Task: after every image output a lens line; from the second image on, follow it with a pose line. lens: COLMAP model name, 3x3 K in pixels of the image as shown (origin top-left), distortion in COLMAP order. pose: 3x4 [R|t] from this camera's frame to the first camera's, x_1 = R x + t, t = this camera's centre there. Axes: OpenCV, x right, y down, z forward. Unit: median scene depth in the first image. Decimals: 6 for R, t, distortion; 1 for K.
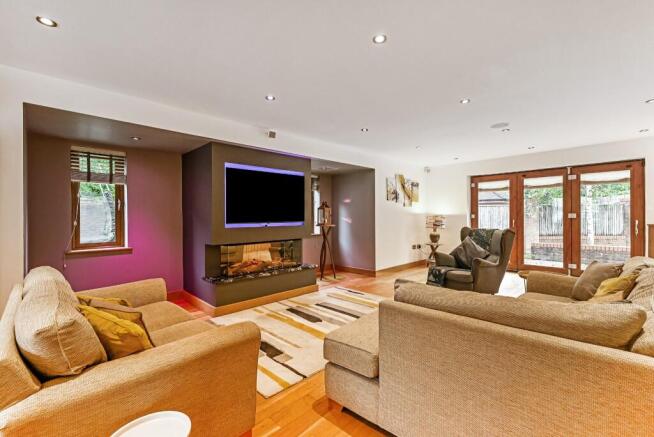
lens RADIAL K [[291.5, 0, 328.6], [0, 291.5, 216.5], [0, 0, 1]] dist [0.003051, -0.000305]
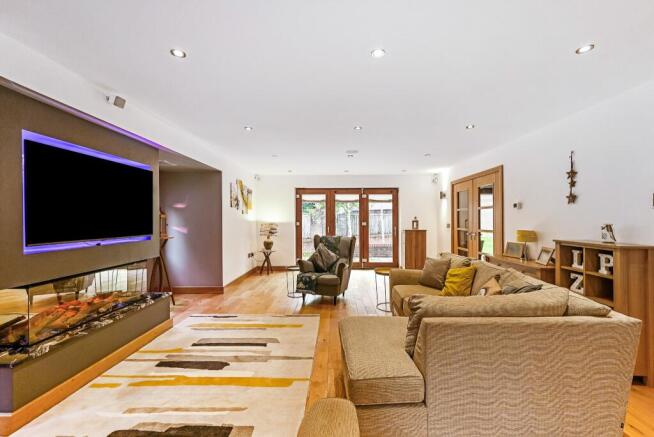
lens RADIAL K [[283.3, 0, 329.7], [0, 283.3, 221.6], [0, 0, 1]] dist [0.009632, -0.000393]
pose [[0.701114, 0.001275, 0.713048, -0.271960], [-0.006227, 0.999971, 0.004335, -0.020431], [-0.713022, -0.007480, 0.701102, 0.196825]]
